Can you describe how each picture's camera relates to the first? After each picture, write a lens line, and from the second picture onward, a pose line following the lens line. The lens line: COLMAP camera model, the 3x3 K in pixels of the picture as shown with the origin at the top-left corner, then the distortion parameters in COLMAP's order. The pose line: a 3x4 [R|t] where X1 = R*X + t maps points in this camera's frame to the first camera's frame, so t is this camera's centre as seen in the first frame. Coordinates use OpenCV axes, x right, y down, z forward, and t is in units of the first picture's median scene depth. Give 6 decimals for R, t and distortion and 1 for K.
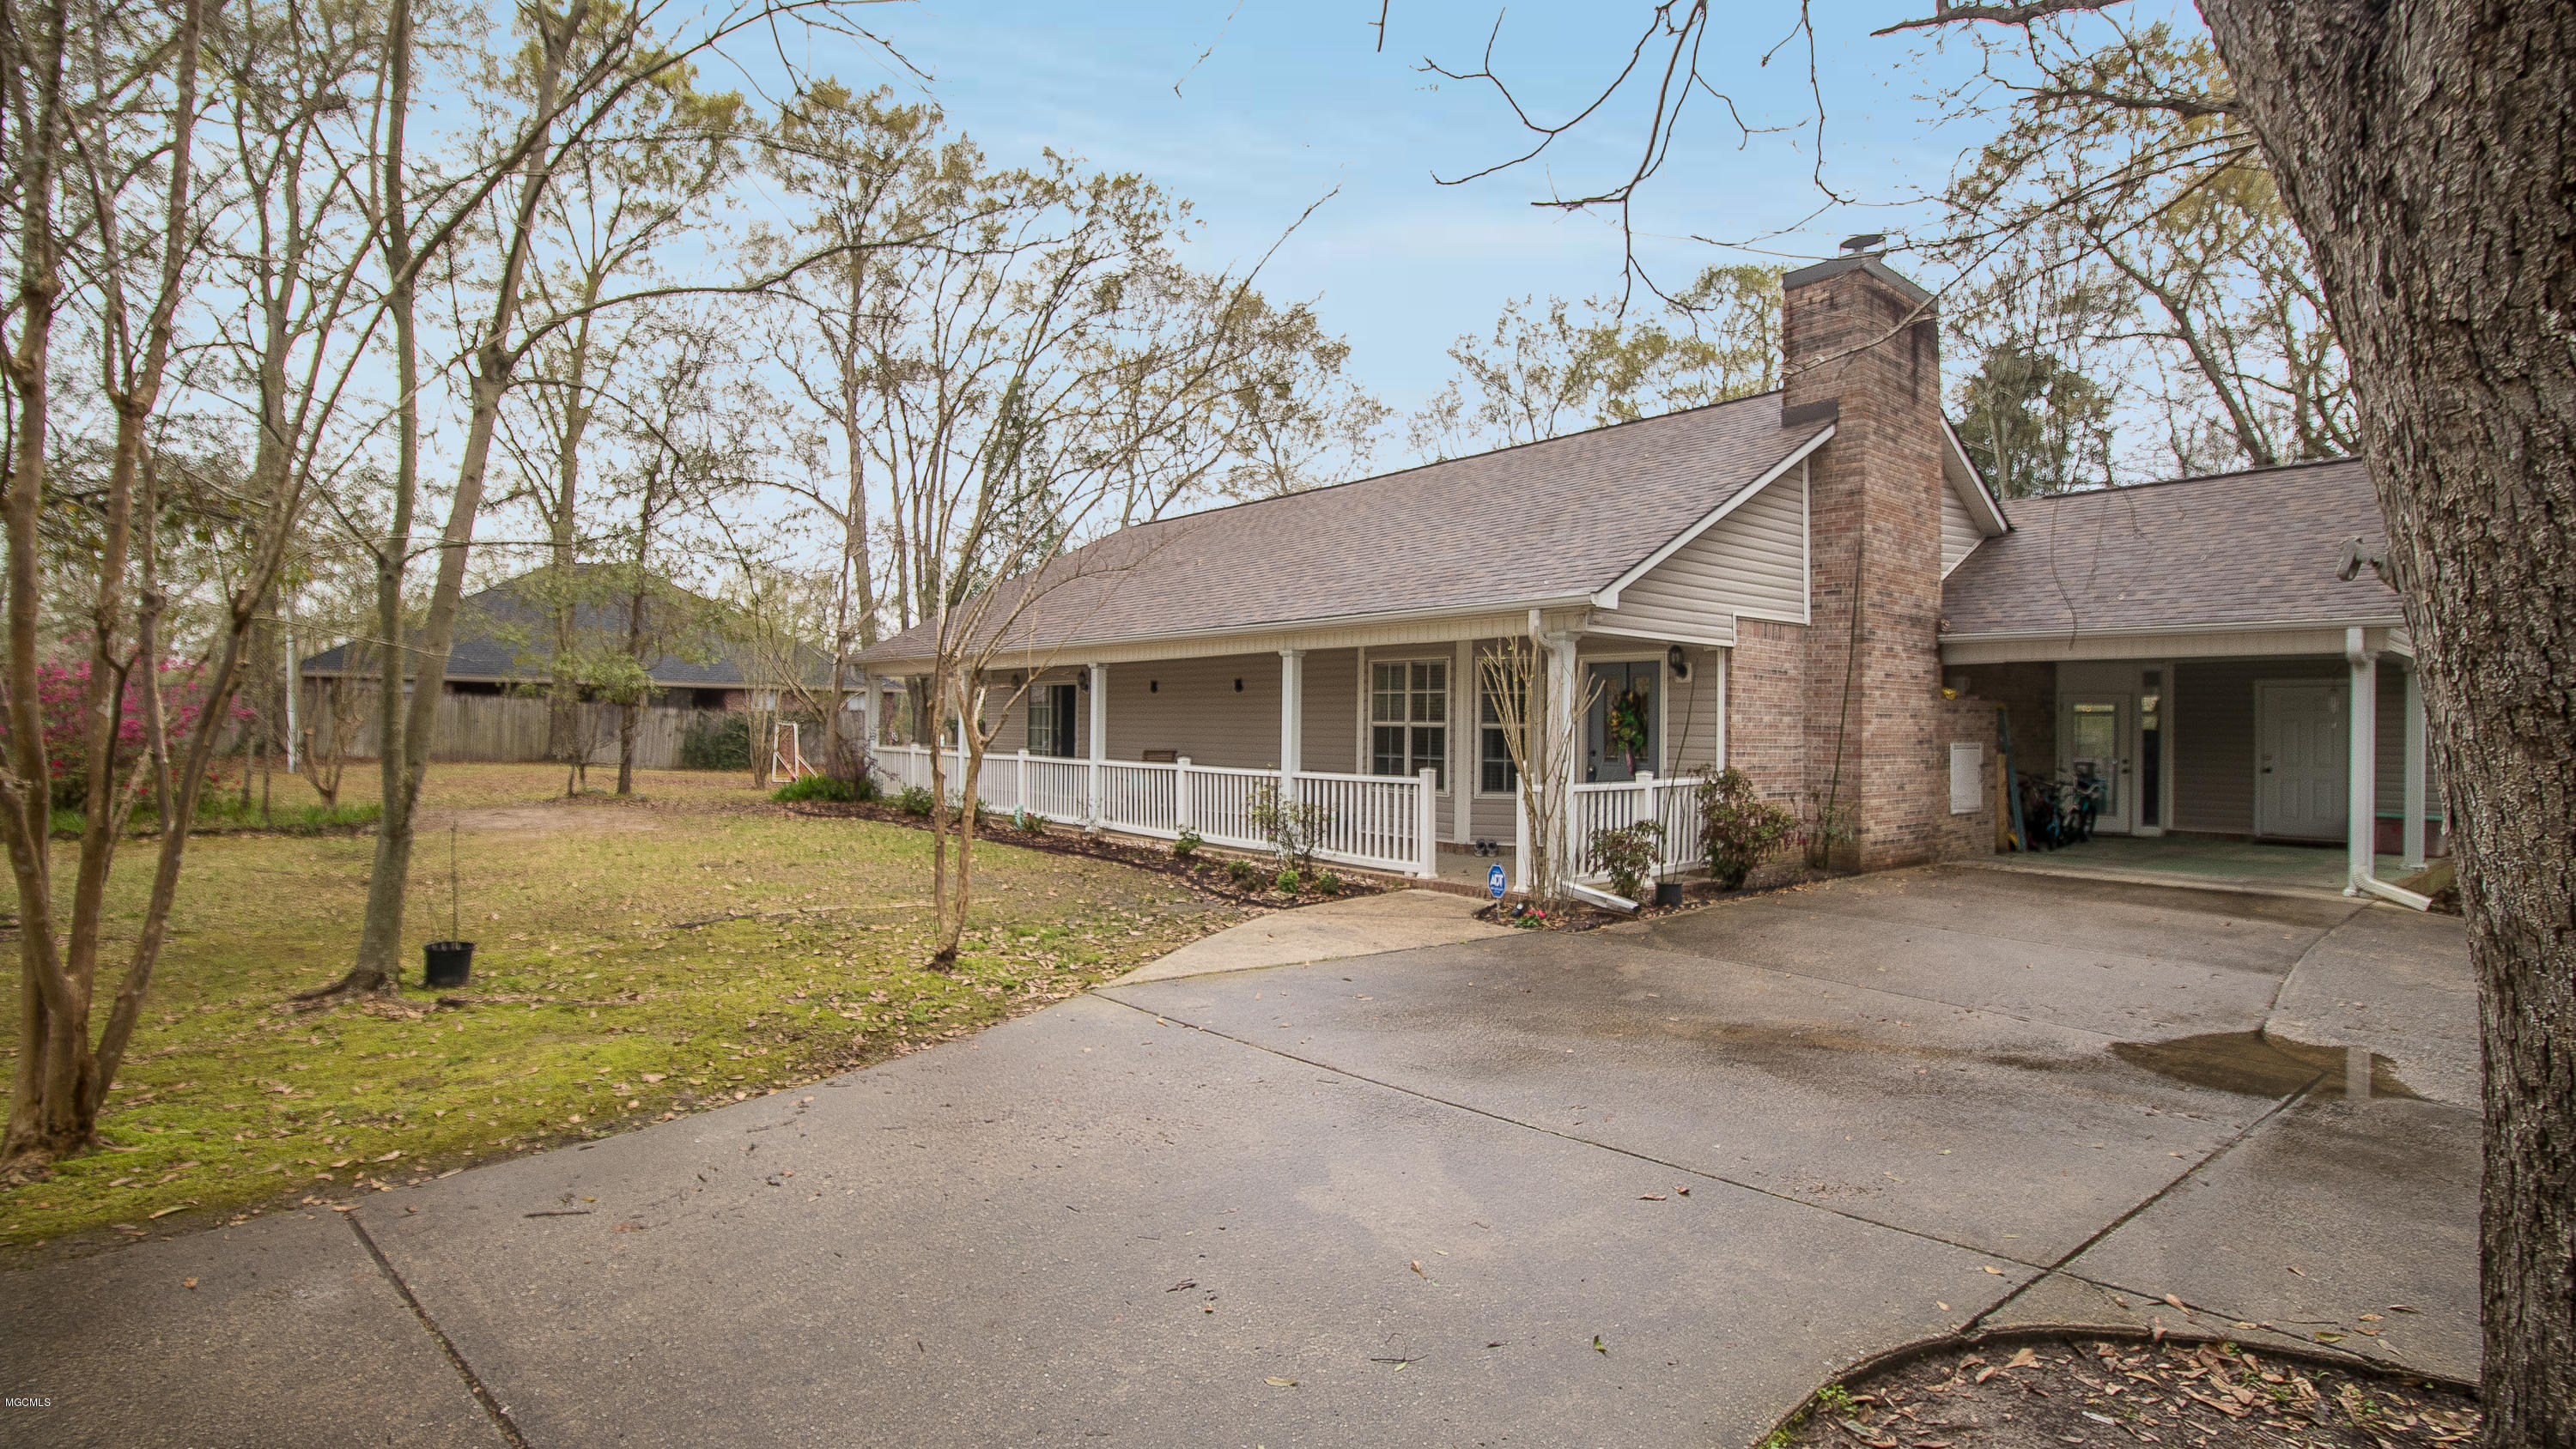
lens RADIAL K [[1217.4, 0, 1294.3], [0, 1217.4, 724.0], [0, 0, 1]] dist [-0.007973, -0.007424]
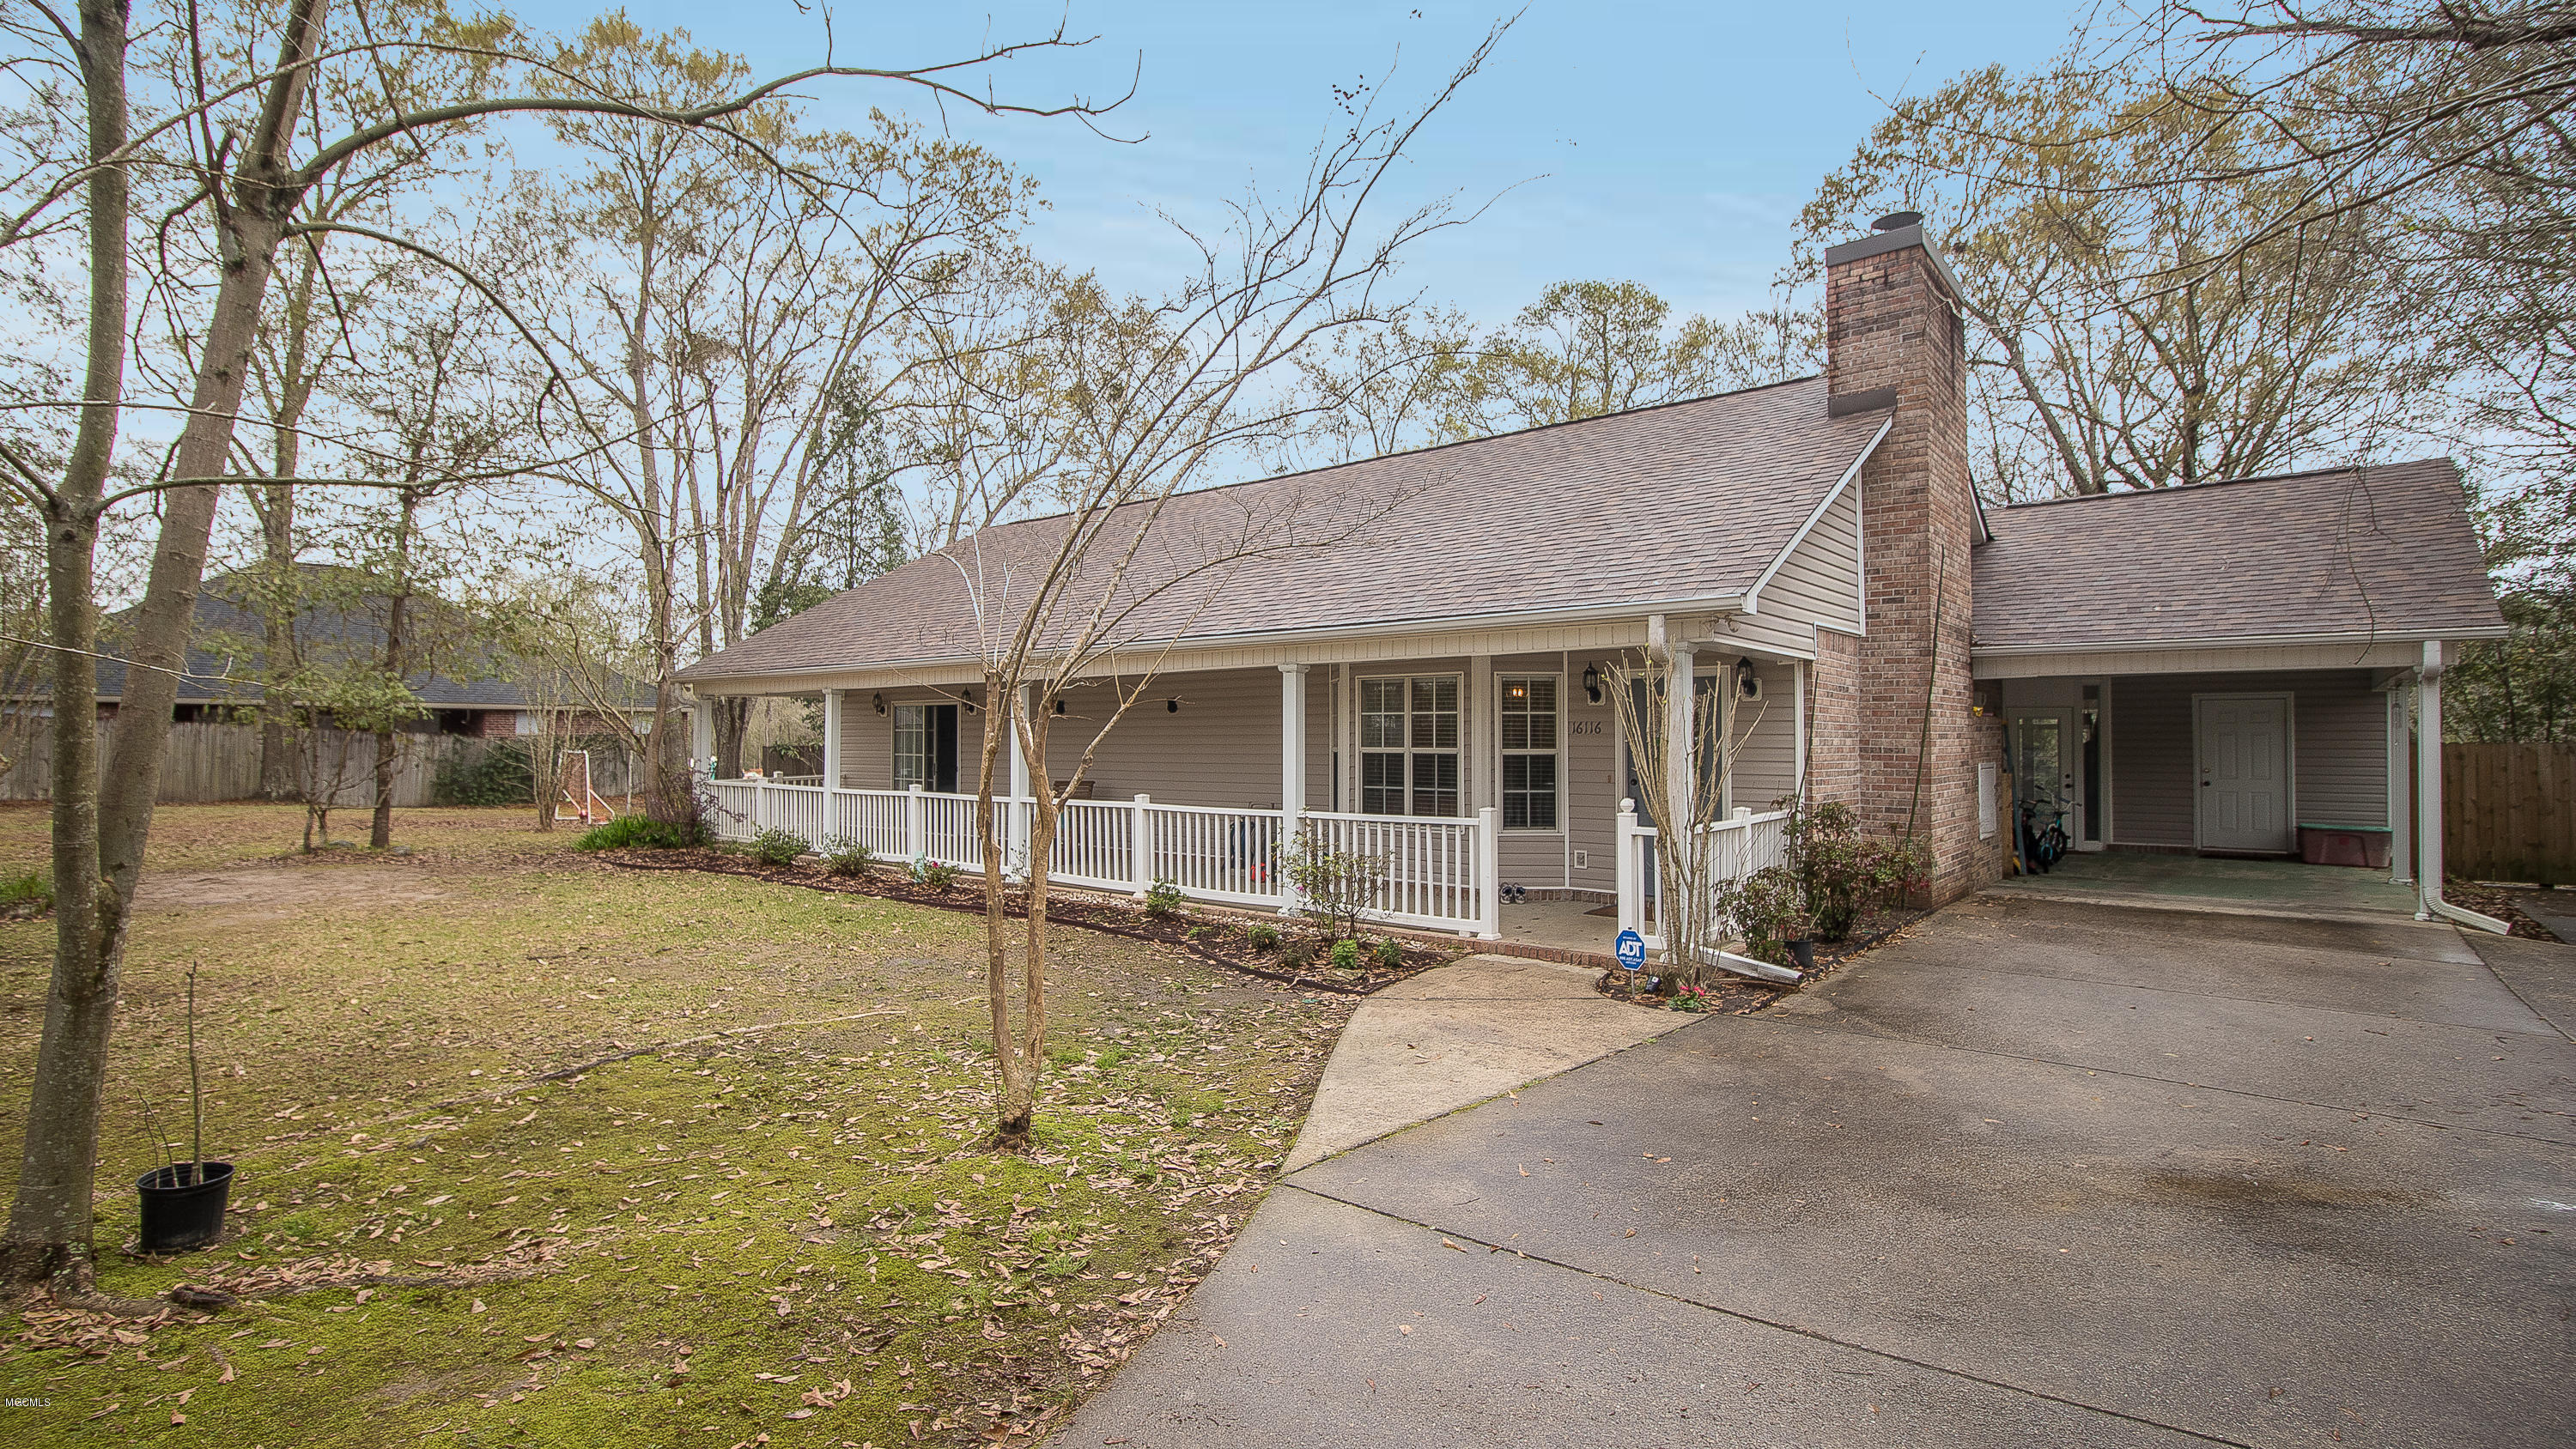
lens RADIAL K [[1217.4, 0, 1296.9], [0, 1217.4, 726.0], [0, 0, 1]] dist [-0.007973, -0.007424]
pose [[0.985858, -0.009247, 0.167326, -0.095314], [0.010957, 0.999897, -0.009301, -0.007696], [-0.167222, 0.011003, 0.985858, 0.122028]]
